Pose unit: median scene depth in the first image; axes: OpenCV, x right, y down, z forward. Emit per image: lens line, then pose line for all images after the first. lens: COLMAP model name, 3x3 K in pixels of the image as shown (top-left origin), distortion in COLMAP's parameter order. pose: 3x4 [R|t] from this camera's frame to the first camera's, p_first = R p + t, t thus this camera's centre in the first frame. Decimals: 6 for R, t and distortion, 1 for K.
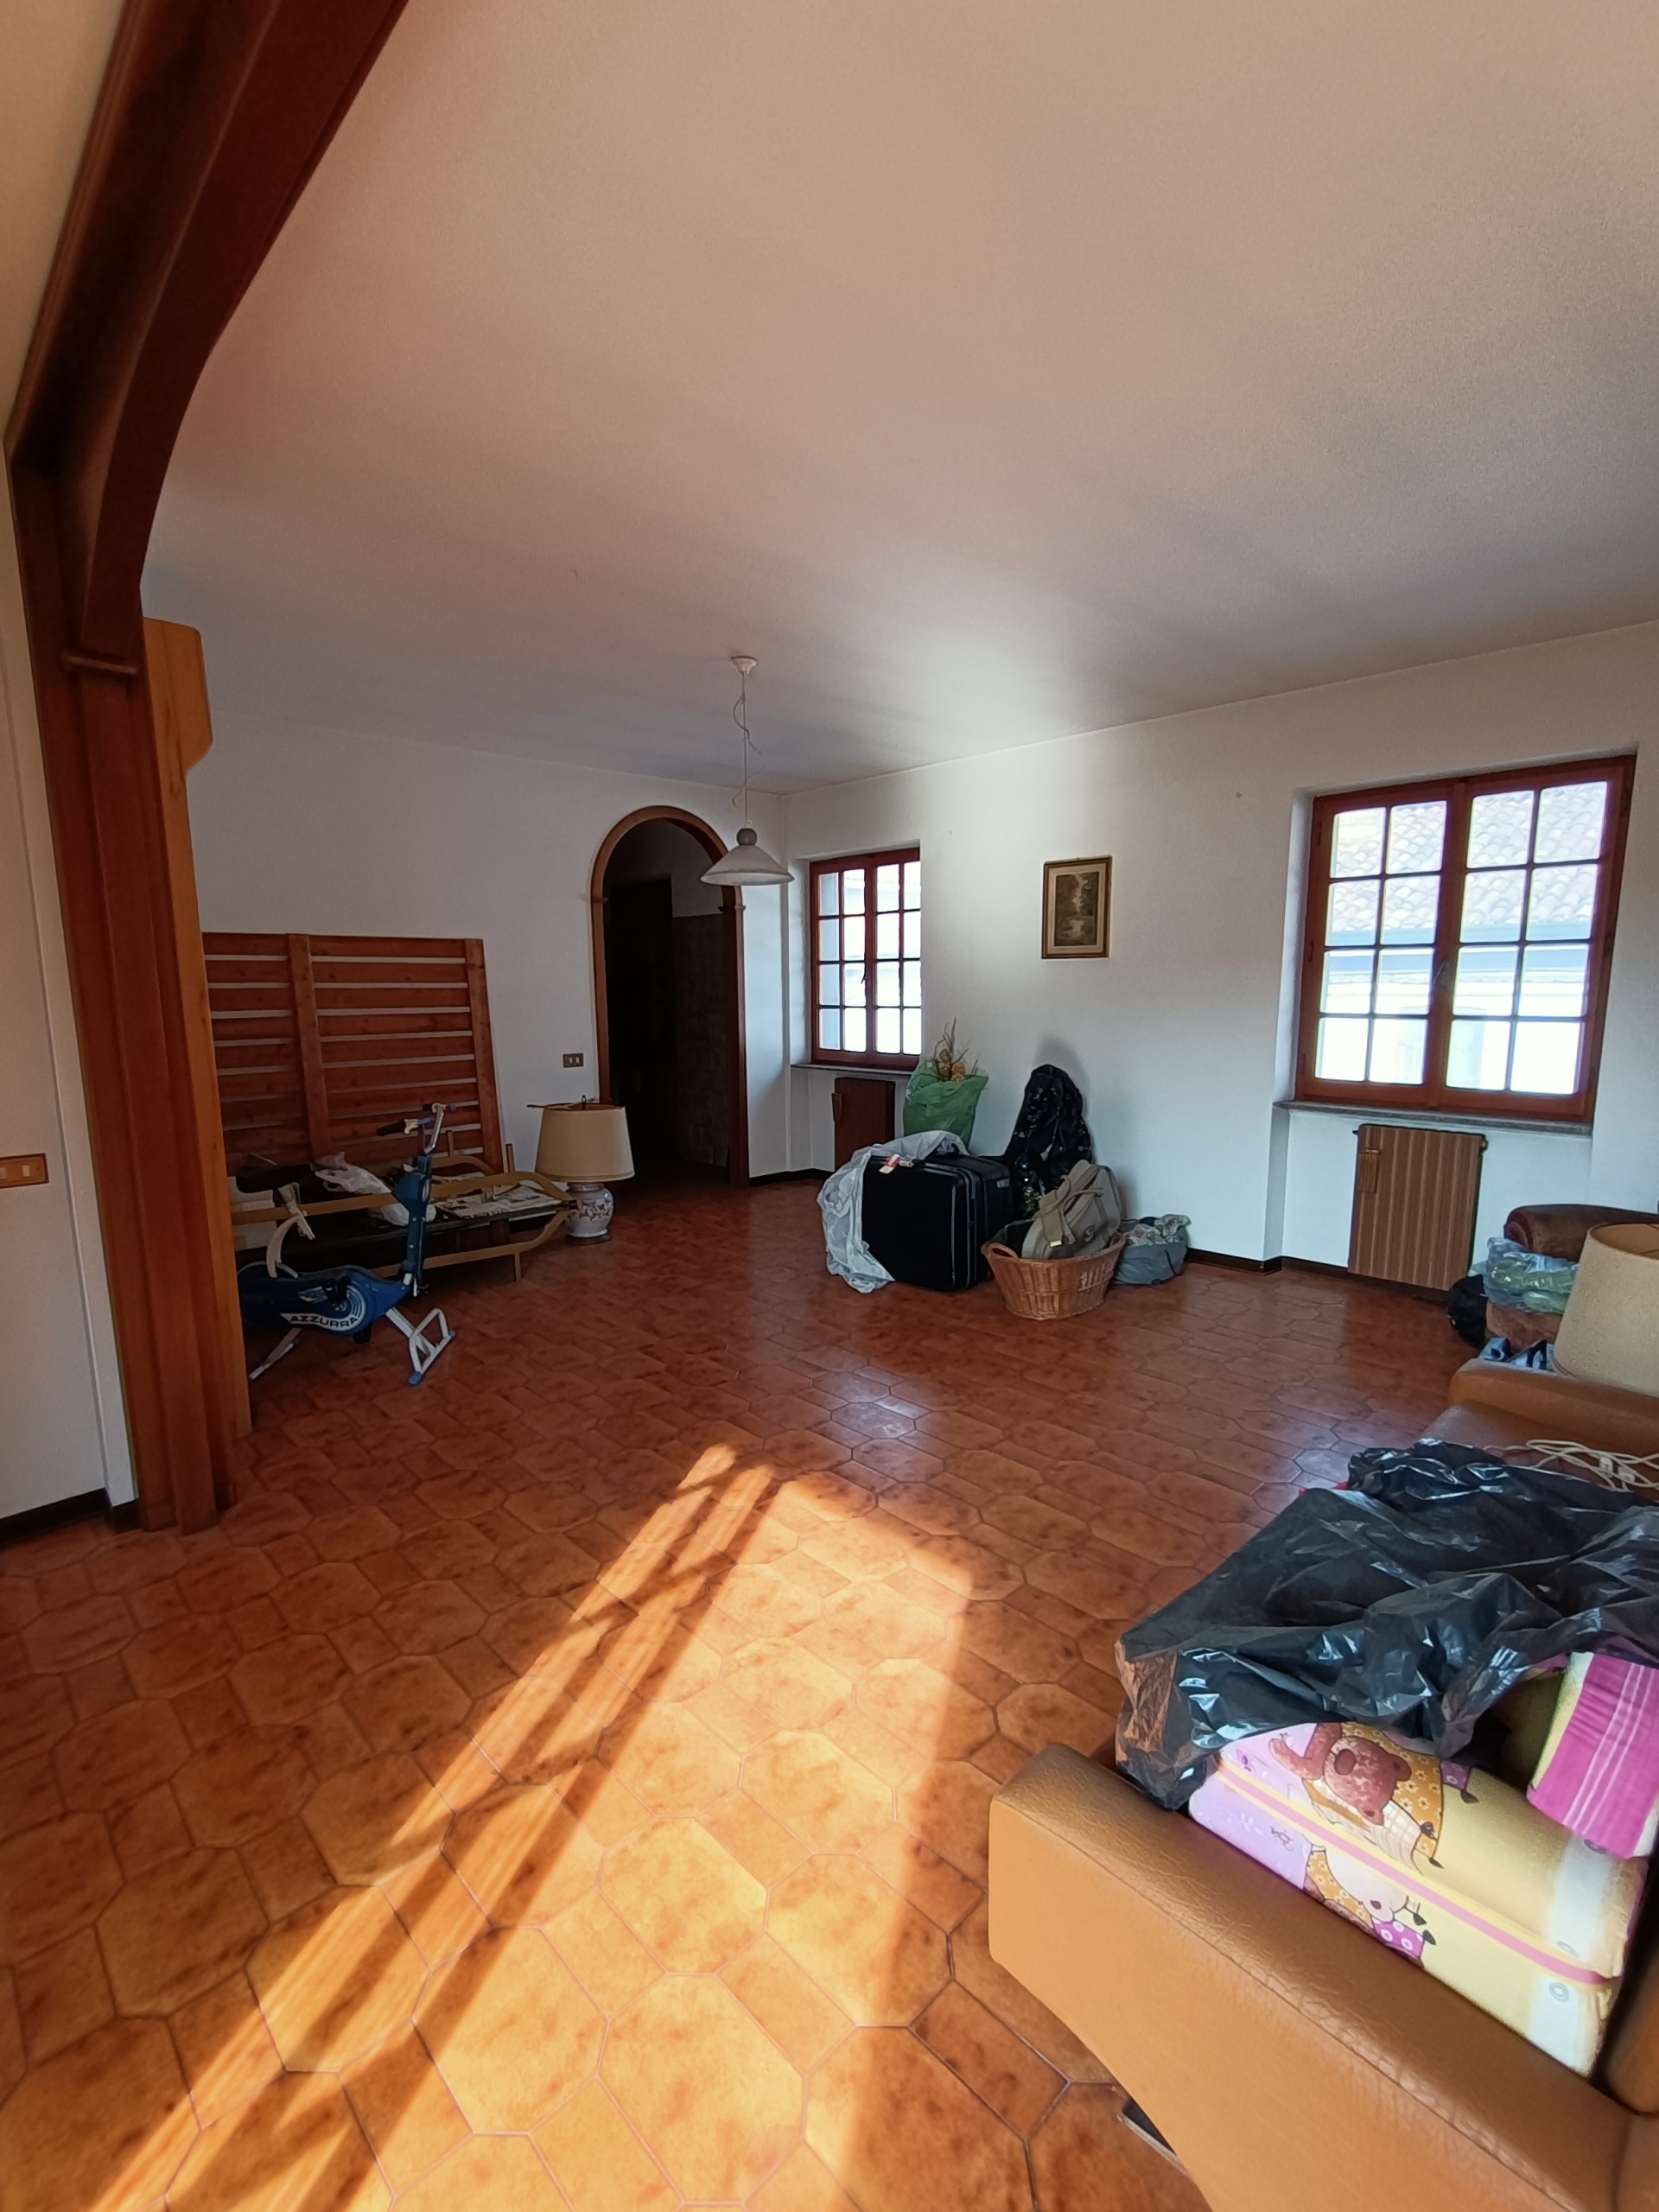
lens RADIAL K [[999.3, 0, 823.3], [0, 999.3, 1136.6], [0, 0, 1]] dist [0.001131, 0.000282]
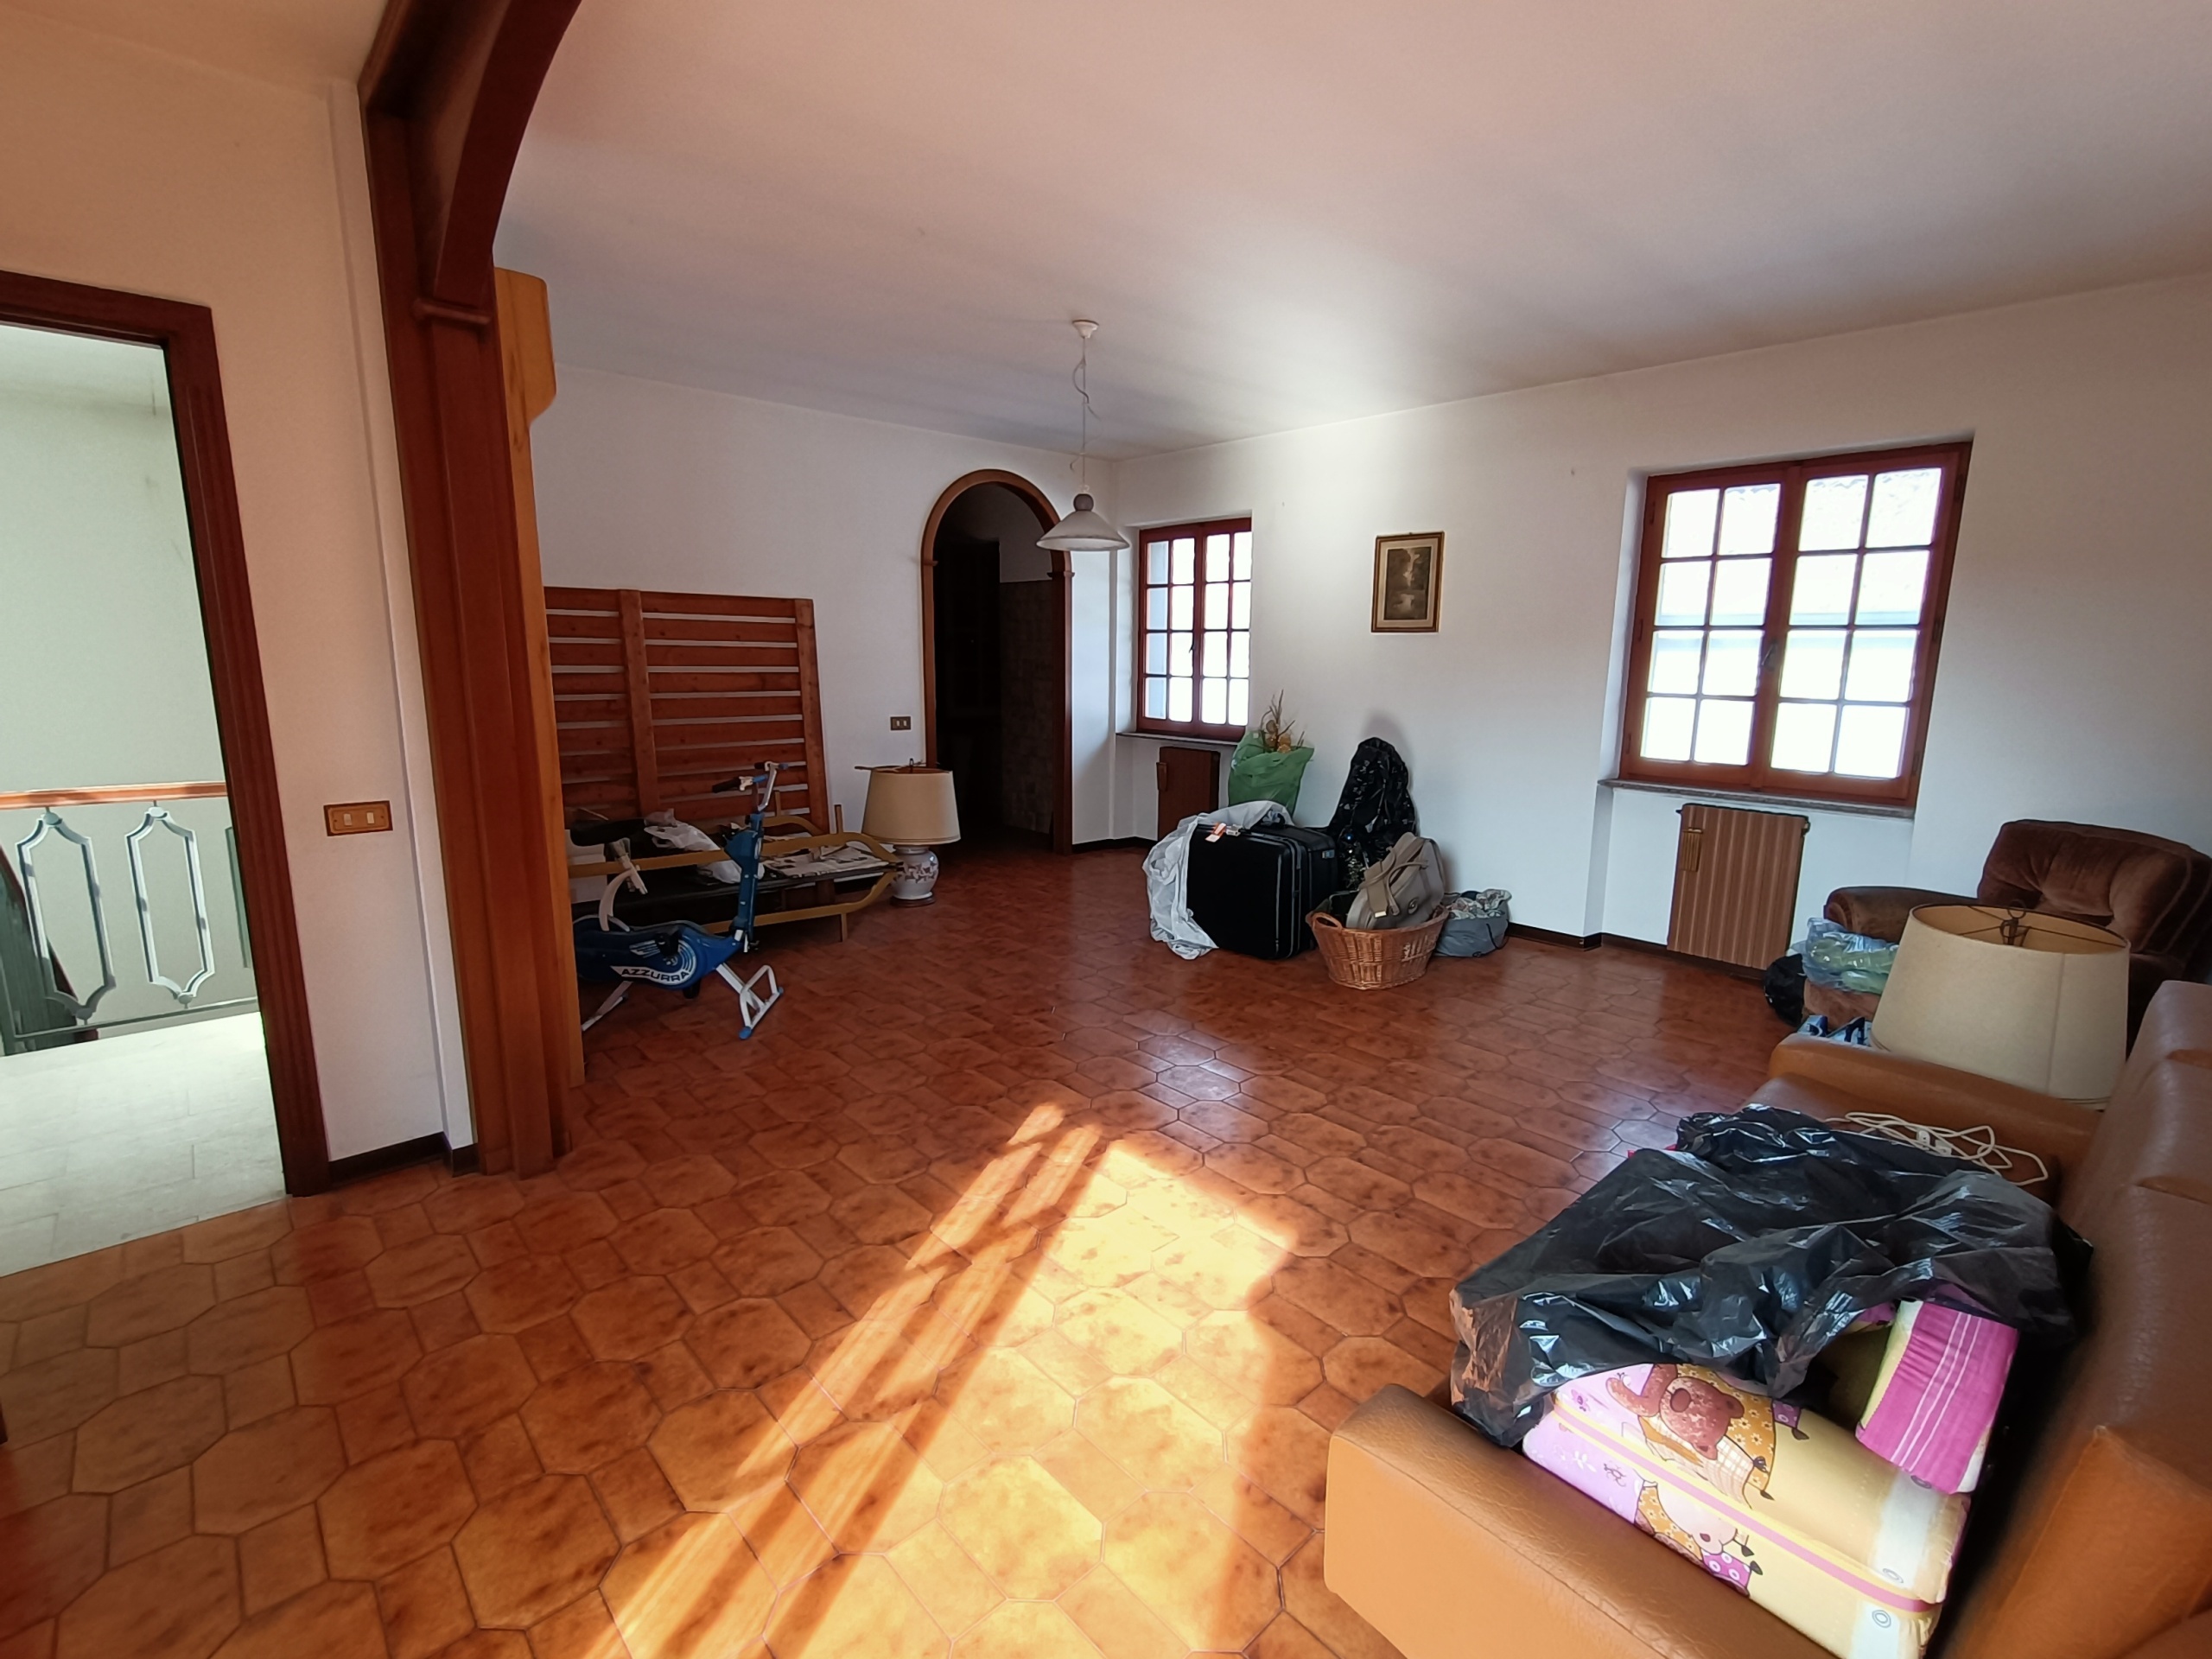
lens RADIAL K [[1012.0, 0, 1113.5], [0, 1012.0, 835.5], [0, 0, 1]] dist [-0.002127, 0.004042]
pose [[0.999743, 0.022574, 0.002122, -0.049387], [-0.022611, 0.999556, 0.019379, 0.016068], [-0.001684, -0.019422, 0.999810, -0.025852]]
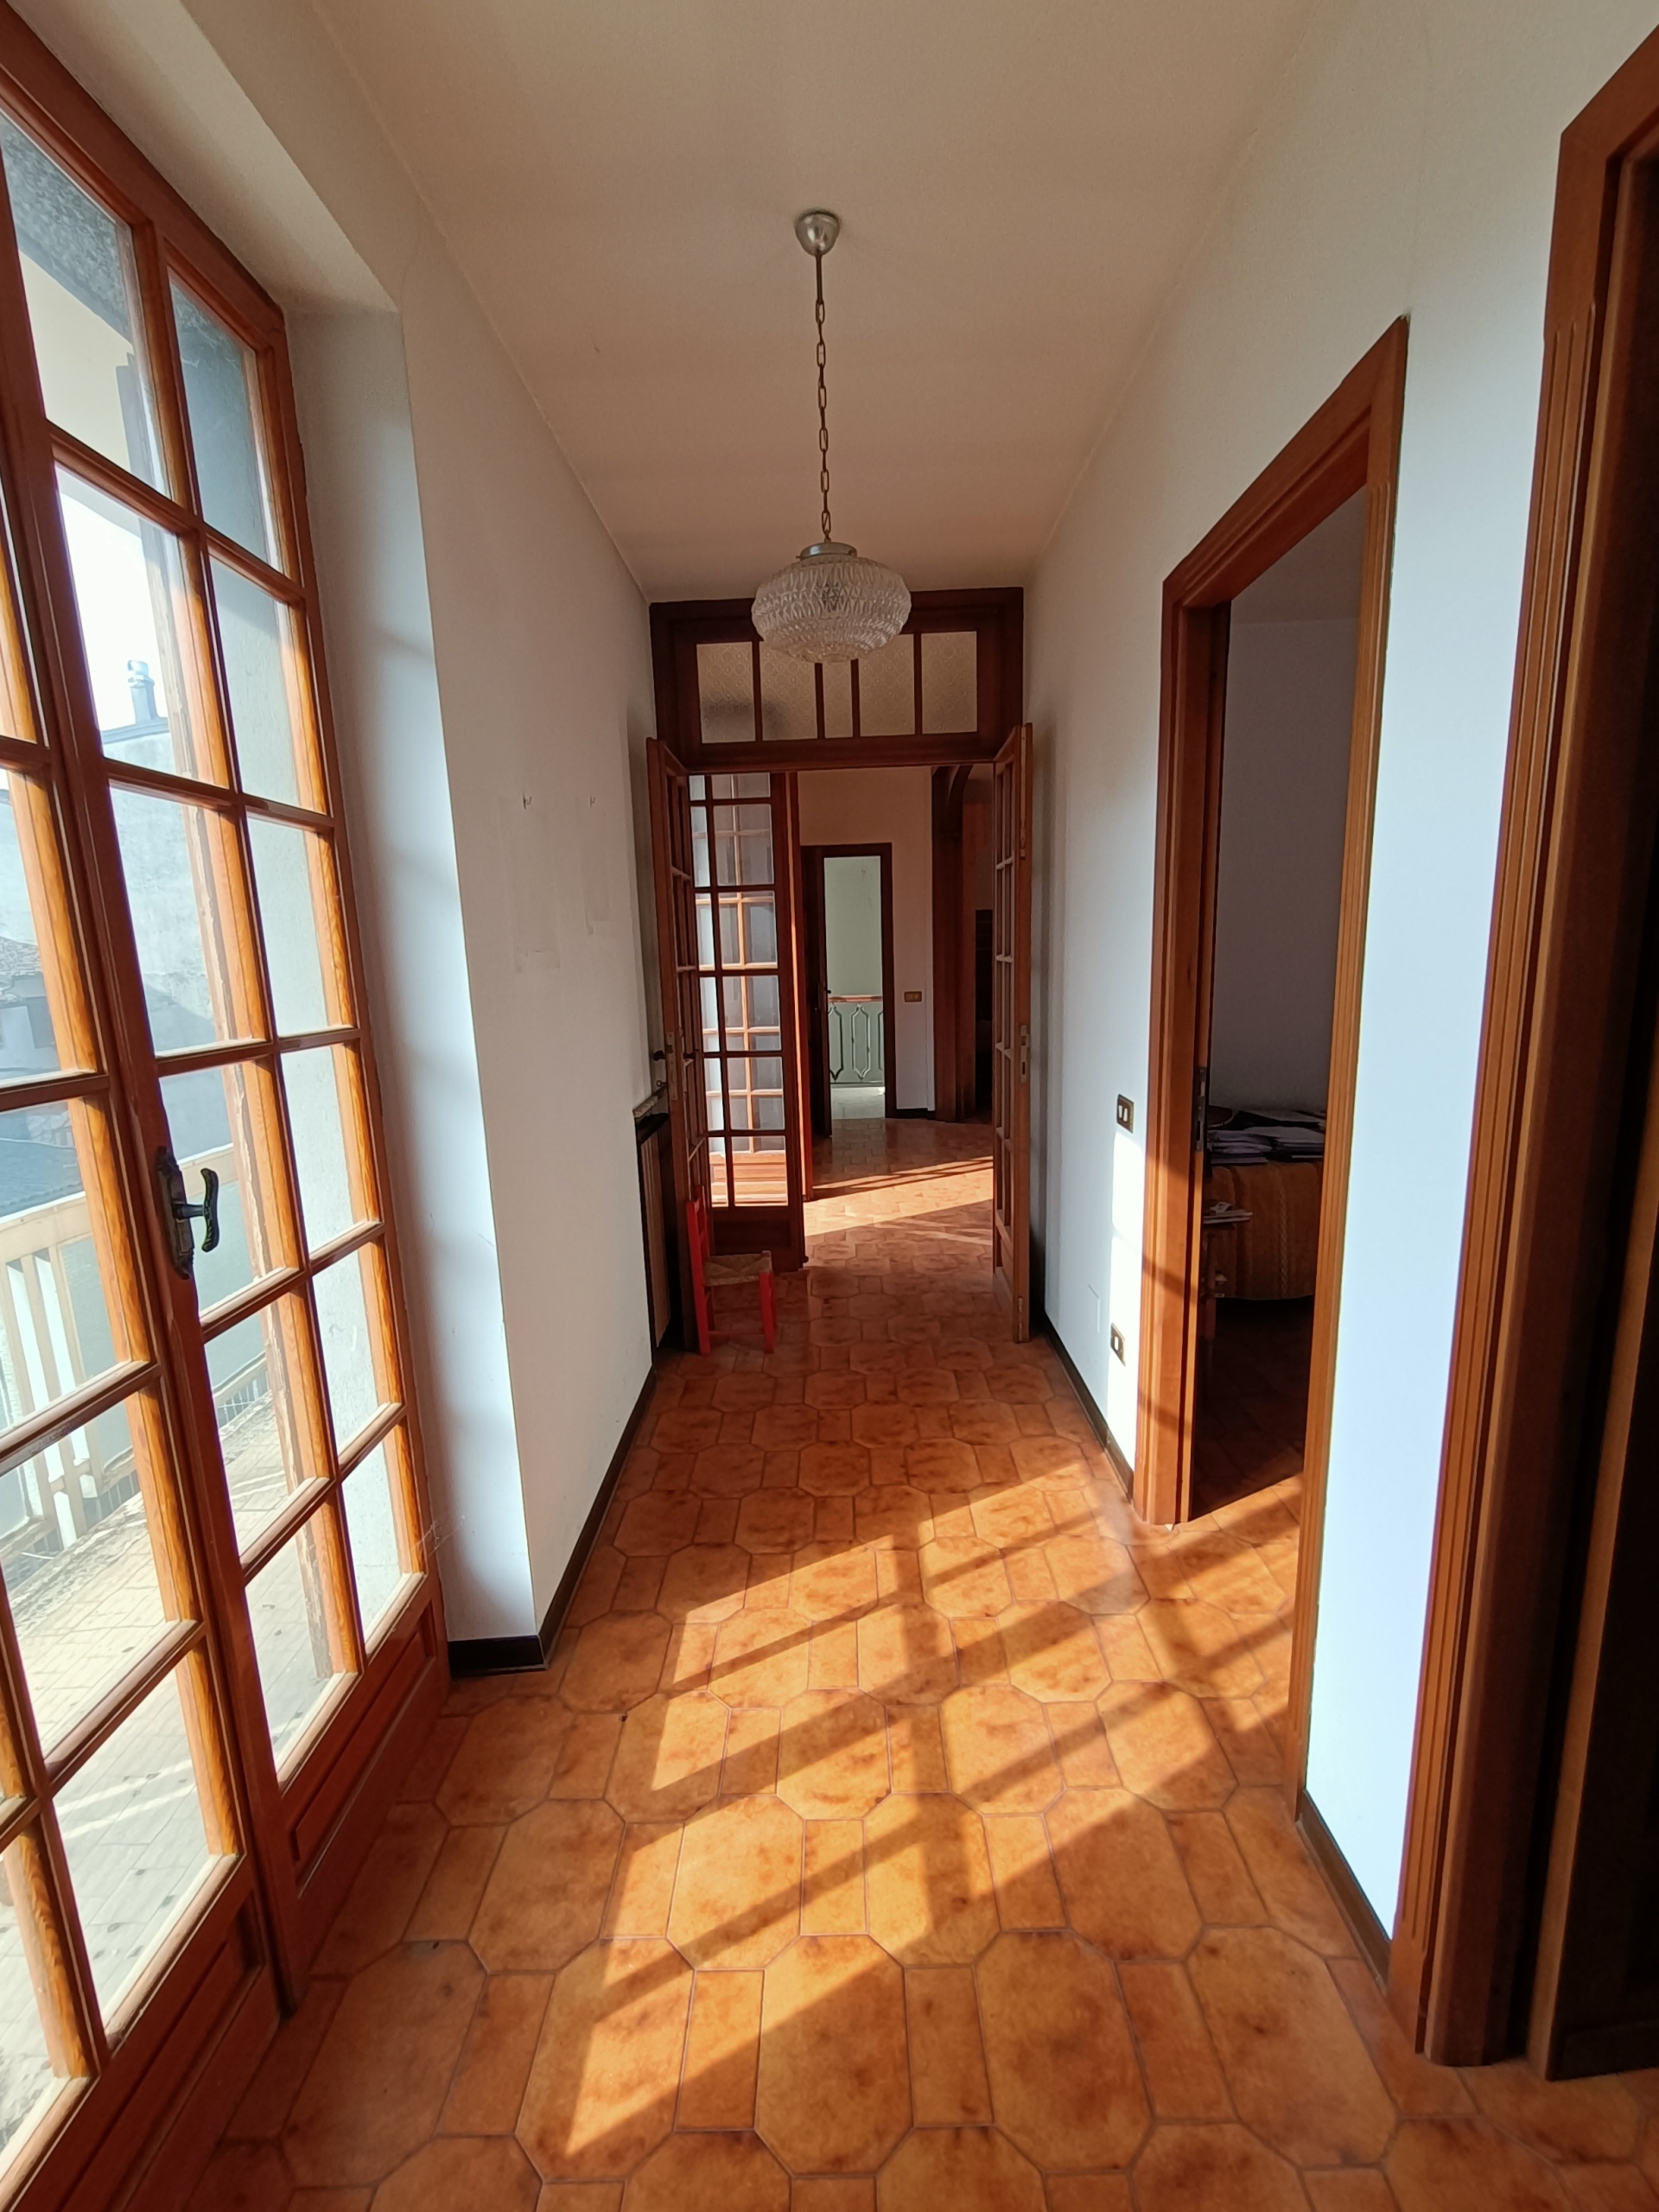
lens RADIAL K [[999.3, 0, 823.3], [0, 999.3, 1136.6], [0, 0, 1]] dist [0.001131, 0.000282]
pose [[0.709733, 0.123812, -0.693505, 1.566344], [-0.086995, 0.992303, 0.088125, 0.268831], [0.699079, -0.002214, 0.715041, -1.833583]]
